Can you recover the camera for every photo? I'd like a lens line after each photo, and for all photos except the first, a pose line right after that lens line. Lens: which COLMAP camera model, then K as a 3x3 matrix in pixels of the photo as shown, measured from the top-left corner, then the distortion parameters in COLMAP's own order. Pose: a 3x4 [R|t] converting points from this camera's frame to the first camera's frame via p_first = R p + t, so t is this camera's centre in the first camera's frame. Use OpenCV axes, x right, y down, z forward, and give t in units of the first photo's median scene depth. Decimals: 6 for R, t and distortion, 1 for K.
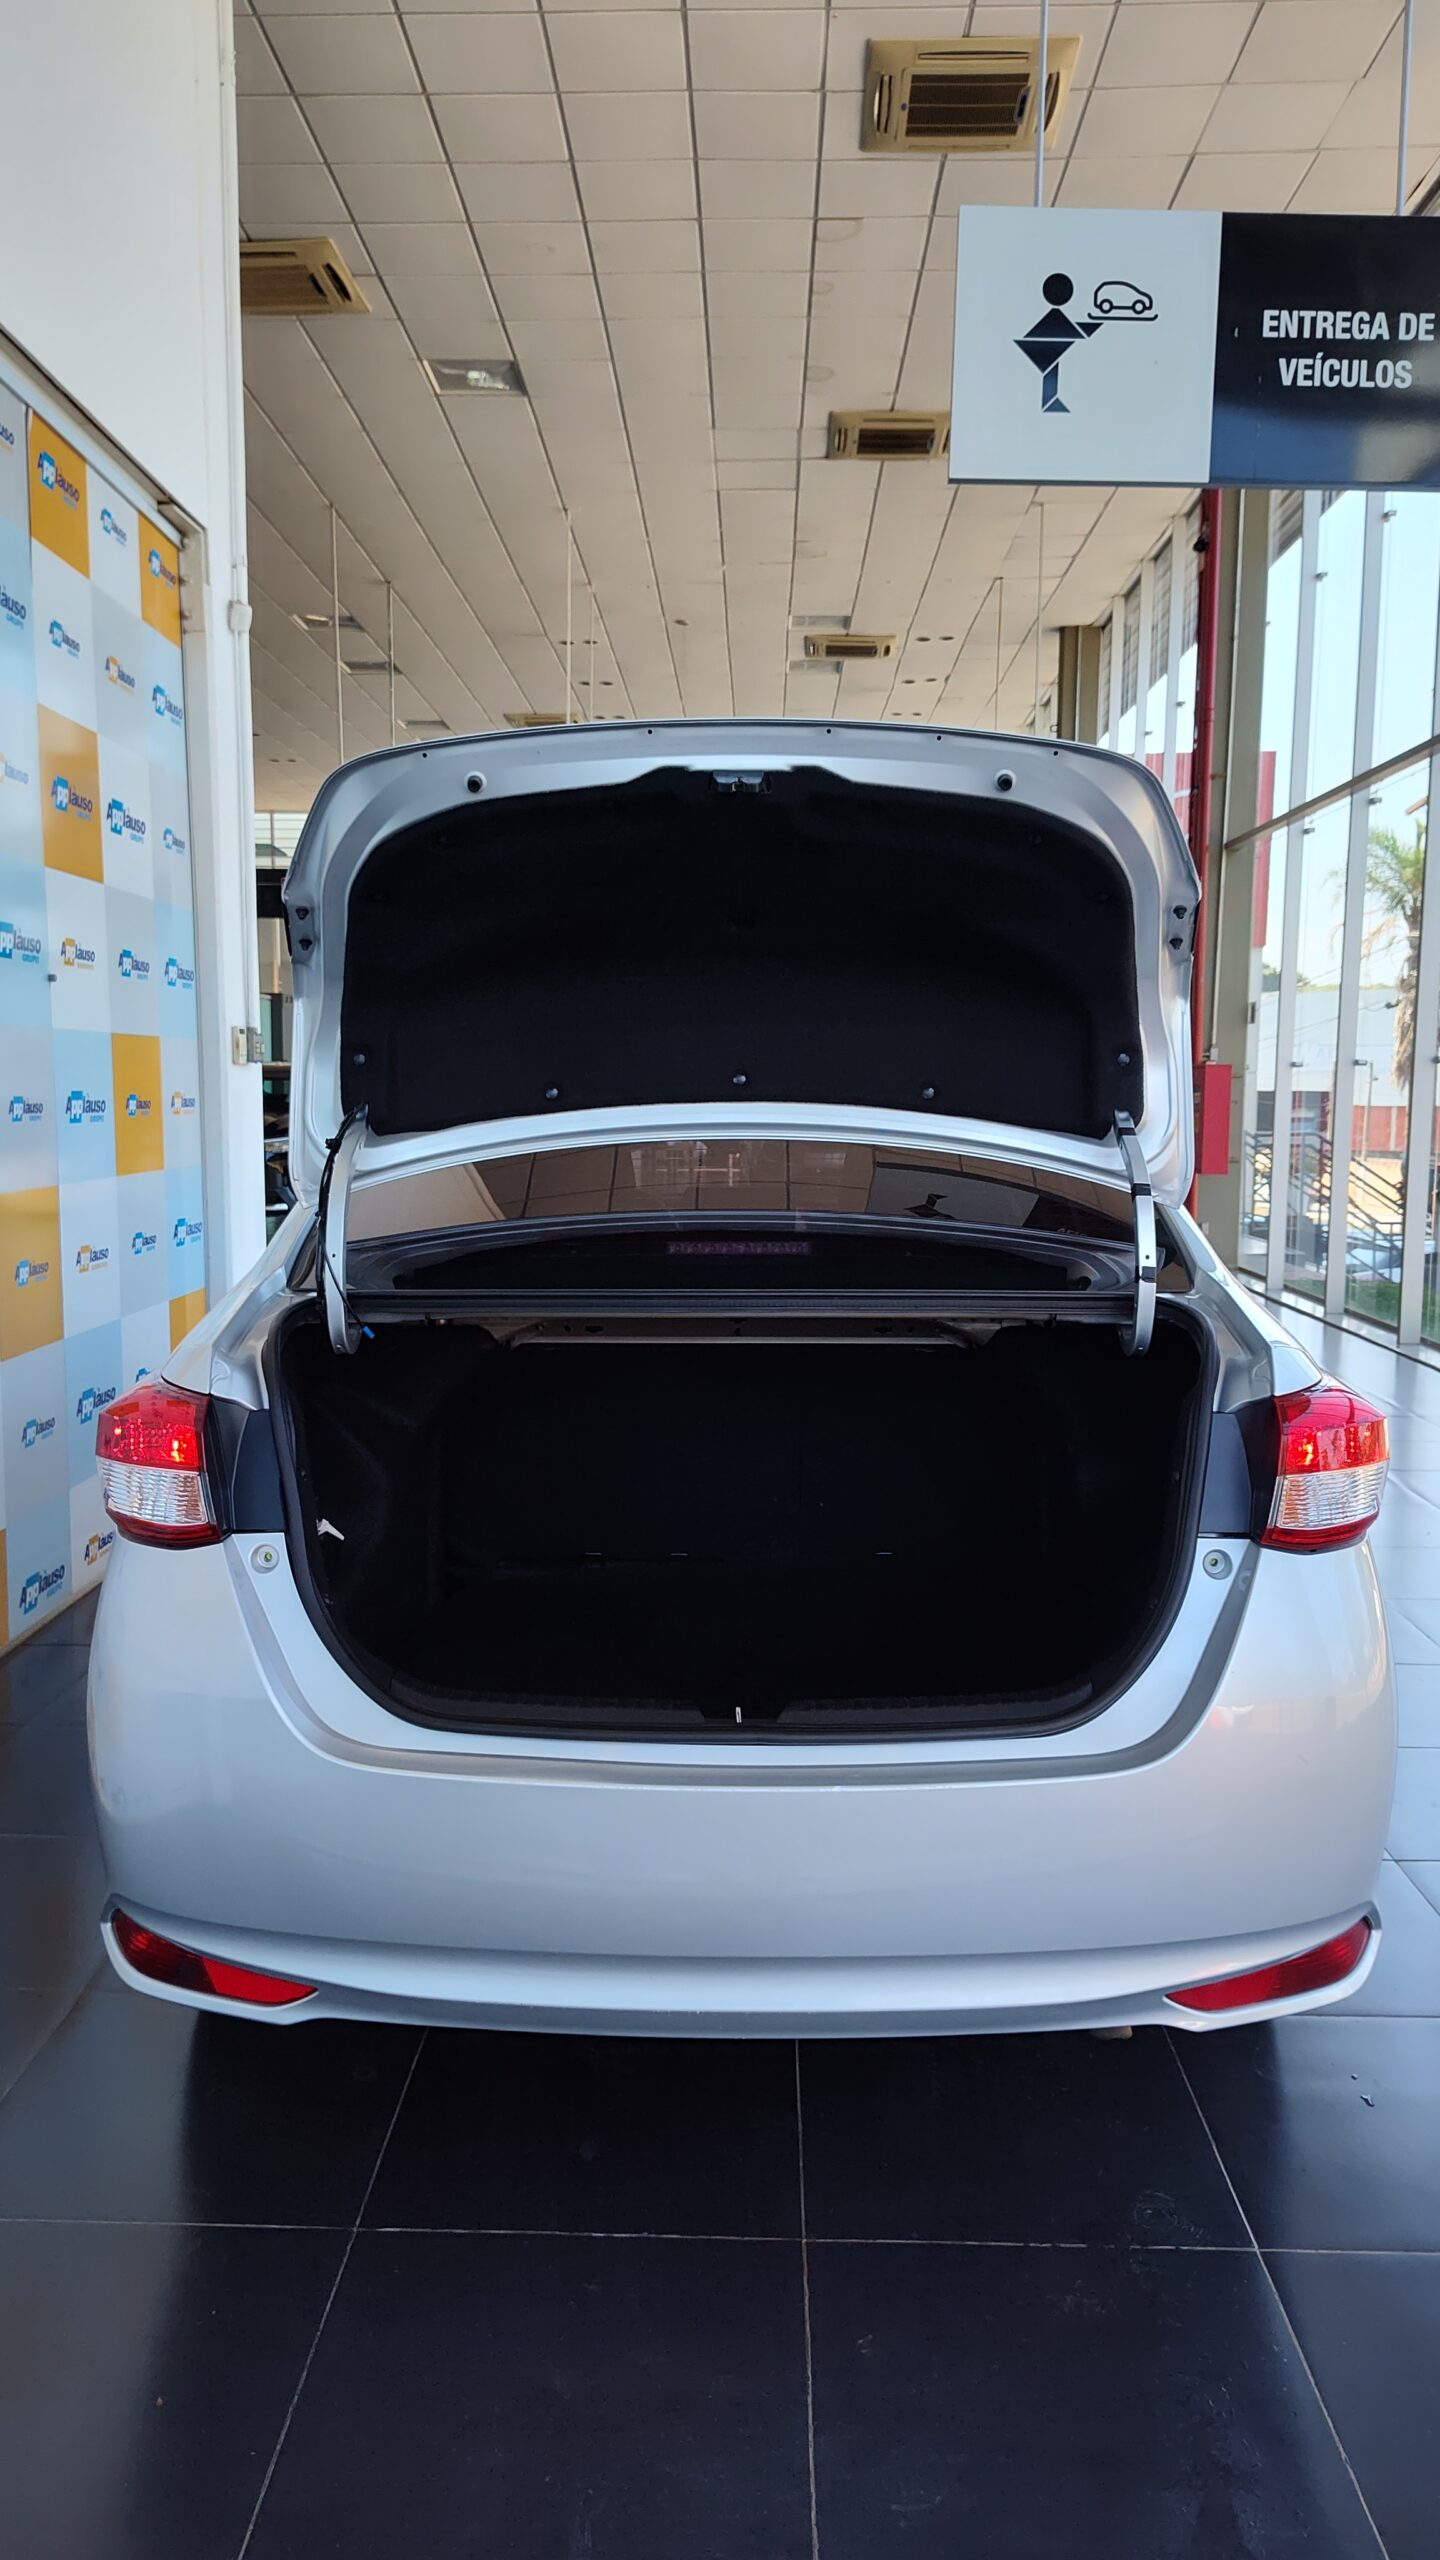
lens RADIAL K [[1825.3, 0, 720.8], [0, 1825.3, 1258.7], [0, 0, 1]] dist [0.000359, -0.008053]
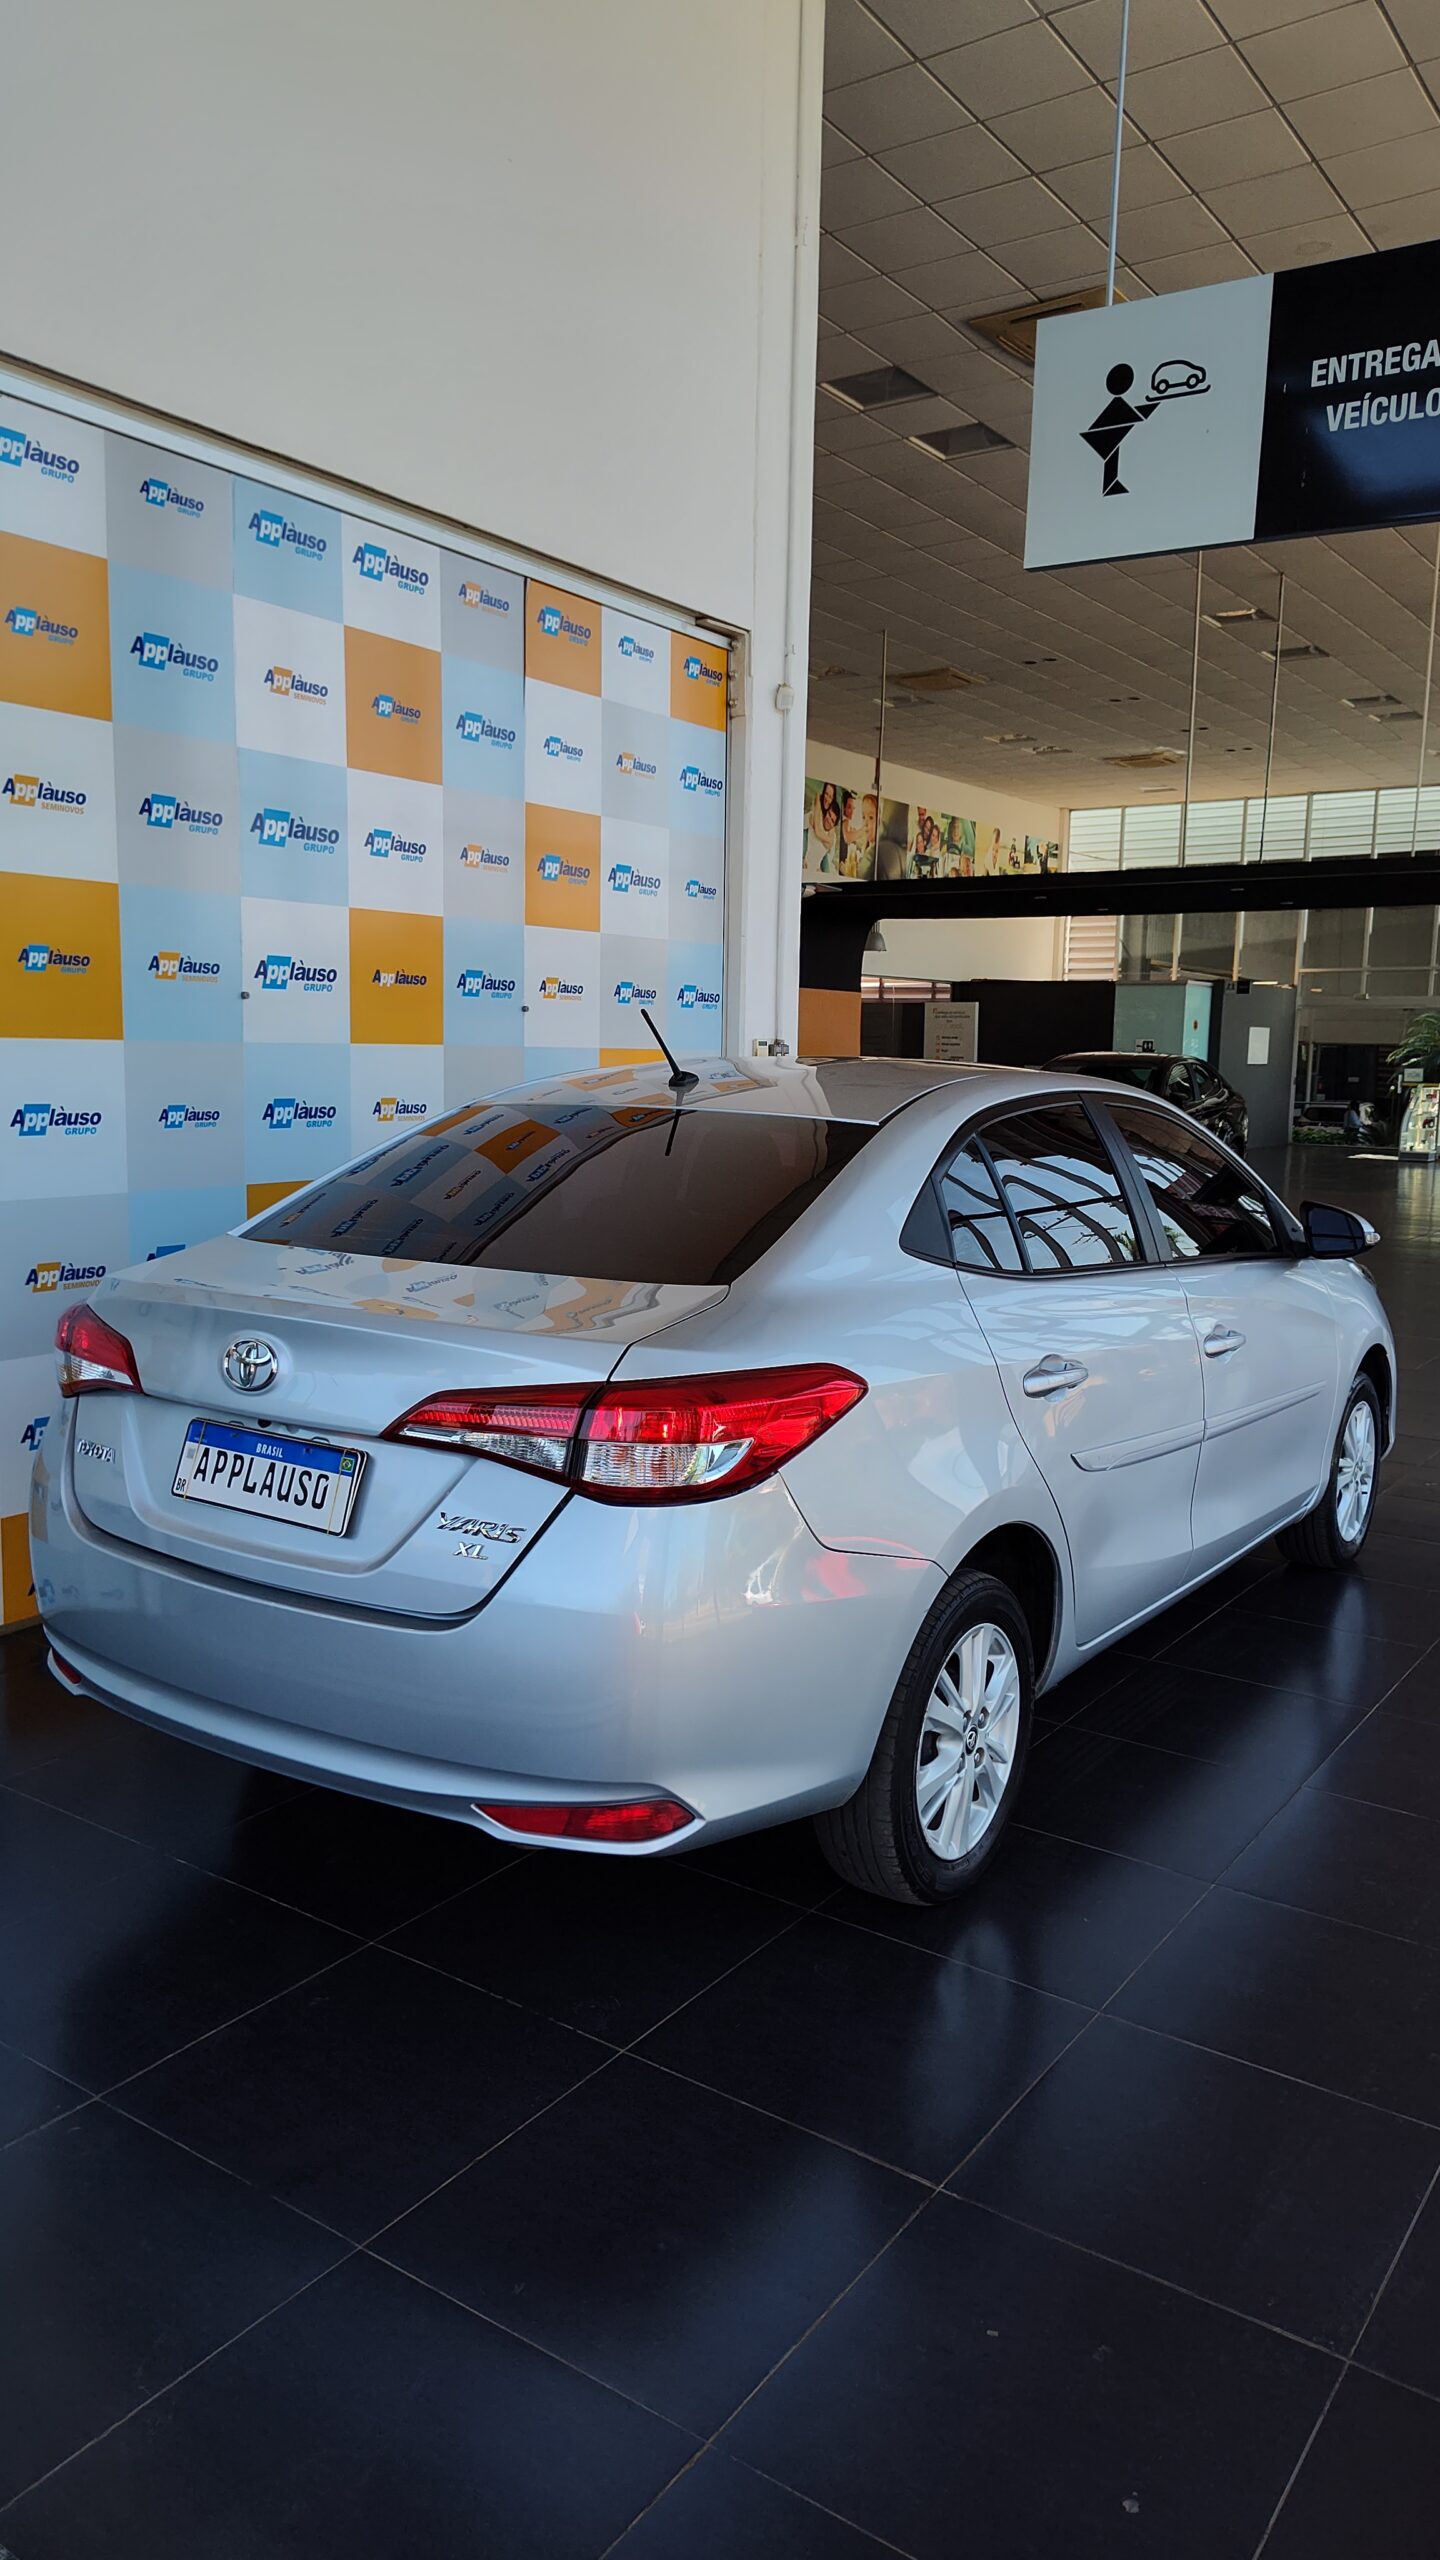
lens RADIAL K [[1758.5, 0, 714.5], [0, 1758.5, 1270.1], [0, 0, 1]] dist [0.042157, -0.063178]
pose [[0.833801, 0.081620, -0.545999, 0.466403], [-0.068922, 0.996663, 0.043738, -0.028224], [0.547746, 0.001162, 0.836644, -0.004284]]
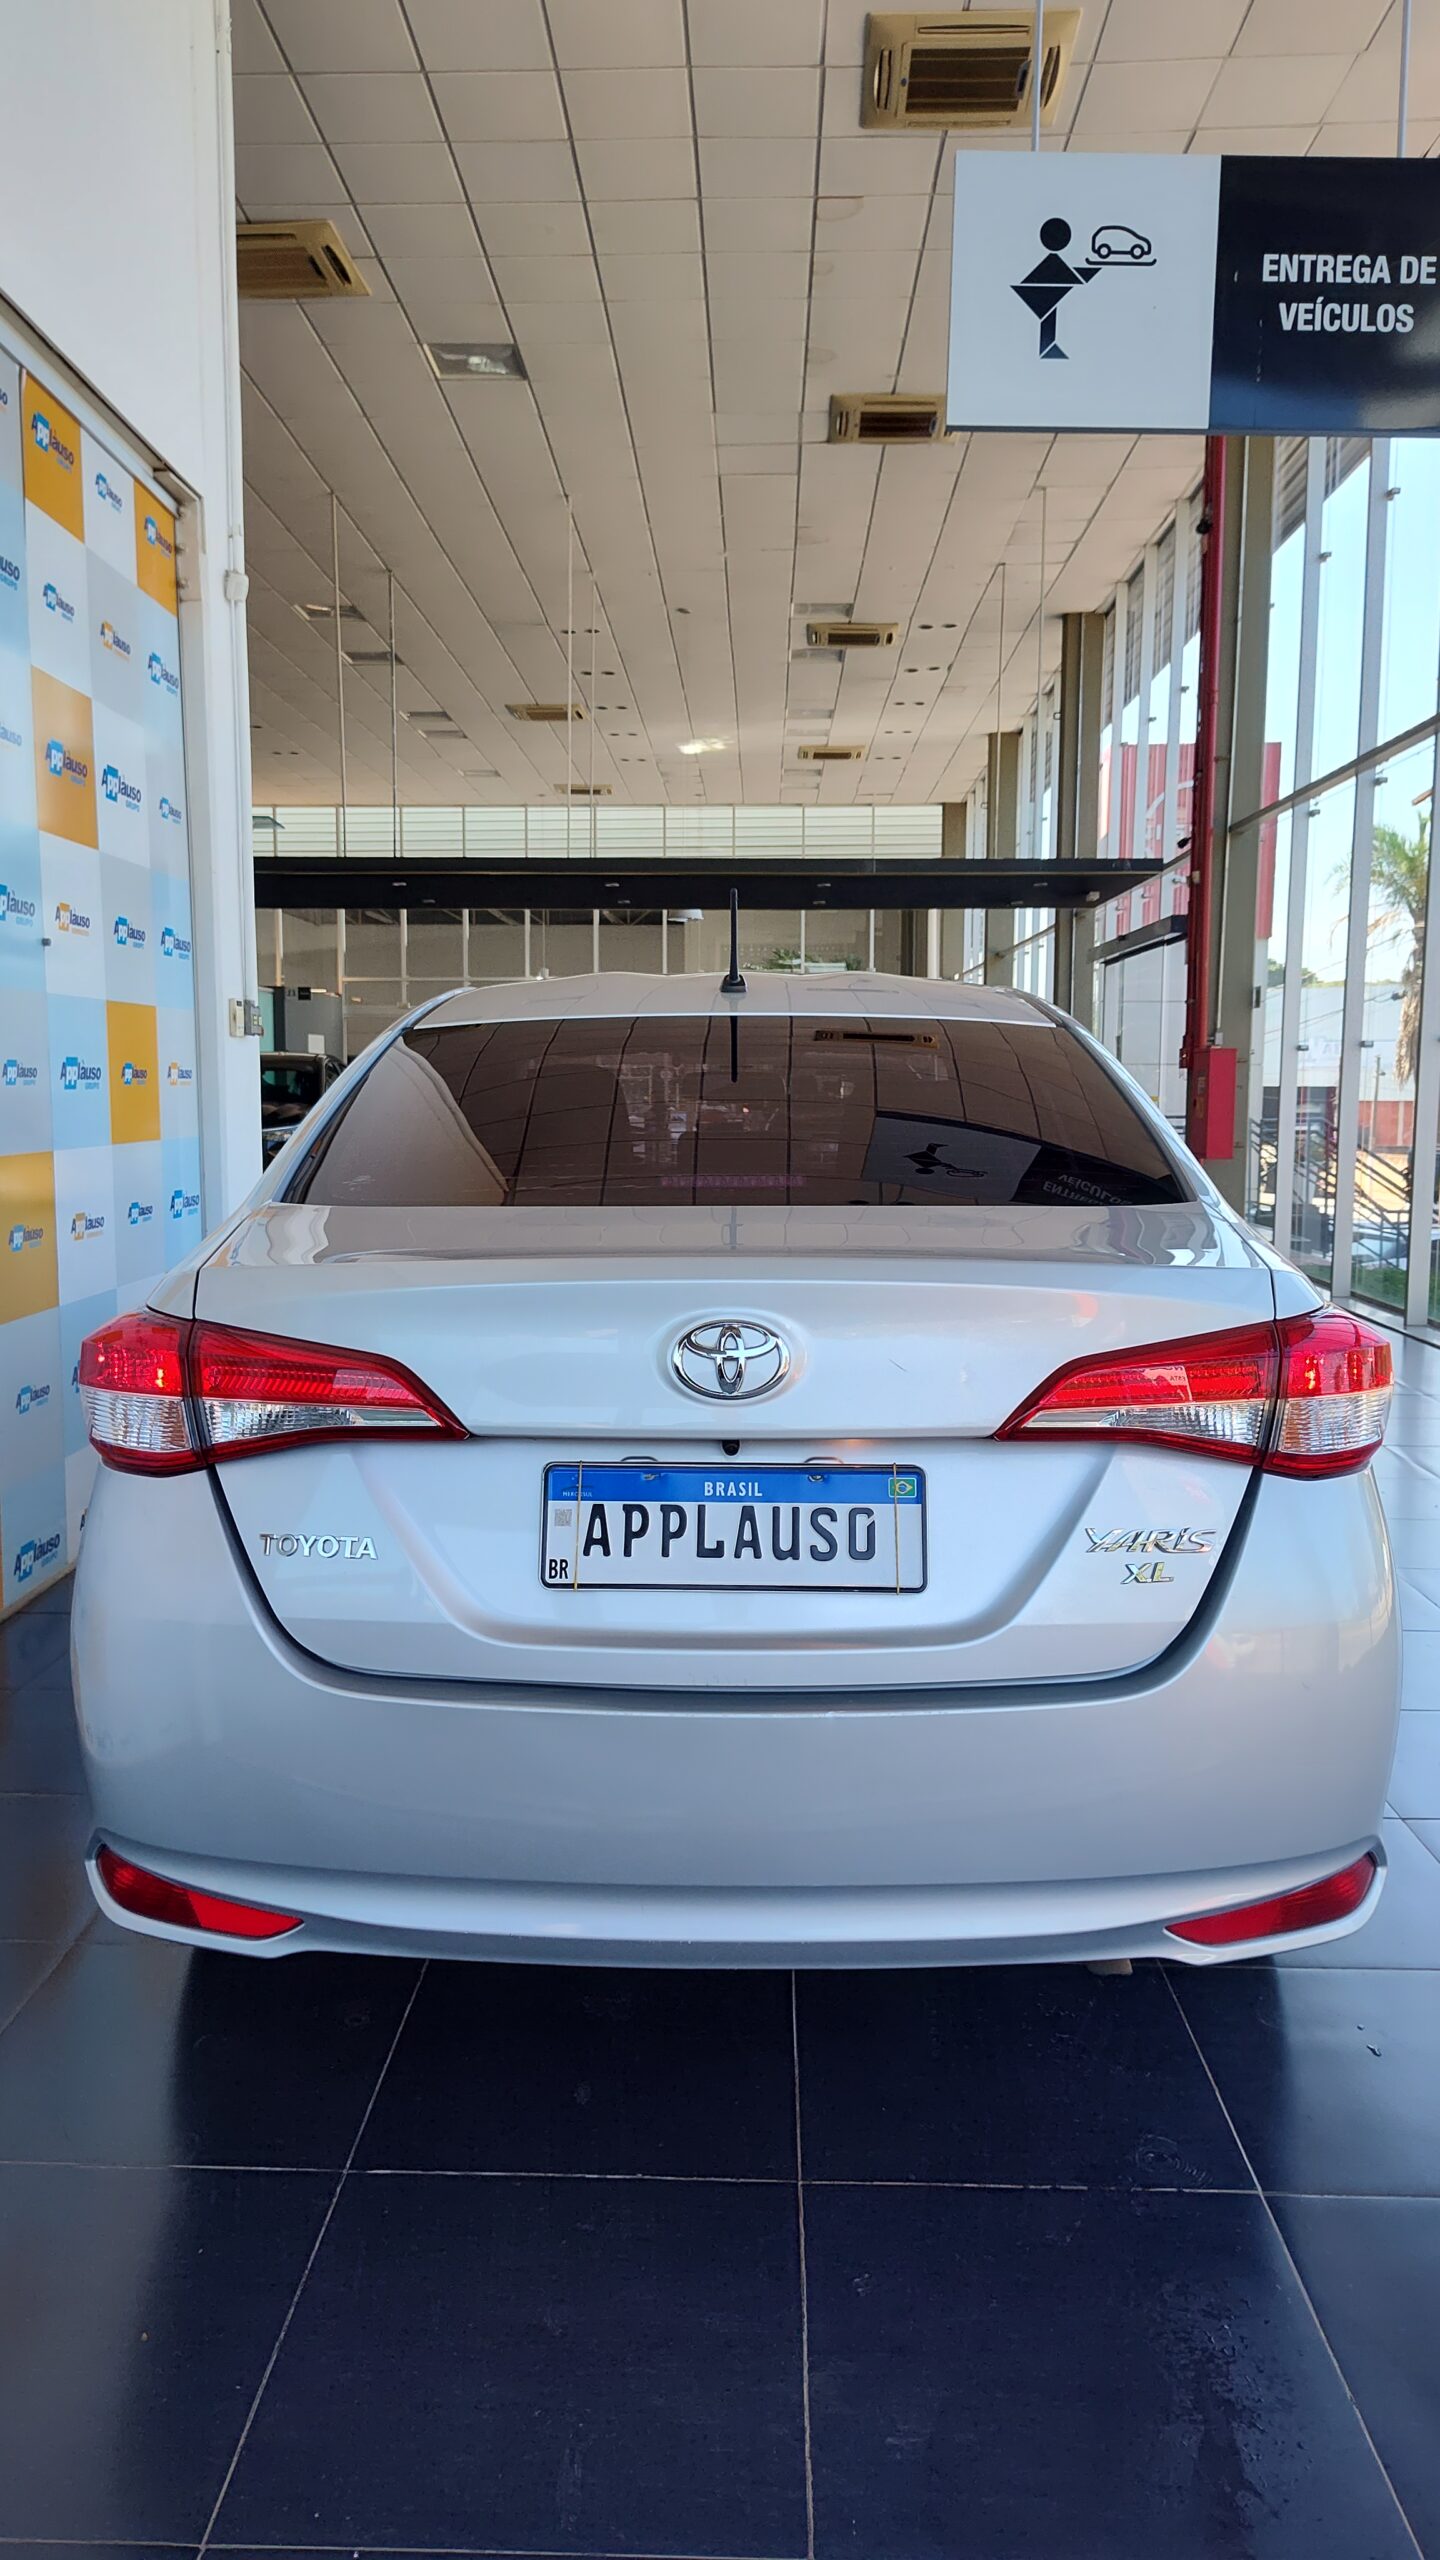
lens RADIAL K [[1830.5, 0, 718.5], [0, 1830.5, 1251.0], [0, 0, 1]] dist [-0.007036, 0.005619]
pose [[0.999990, -0.002174, -0.003928, 0.003286], [0.002159, 0.999991, -0.003649, 0.019155], [0.003936, 0.003640, 0.999986, 0.005984]]
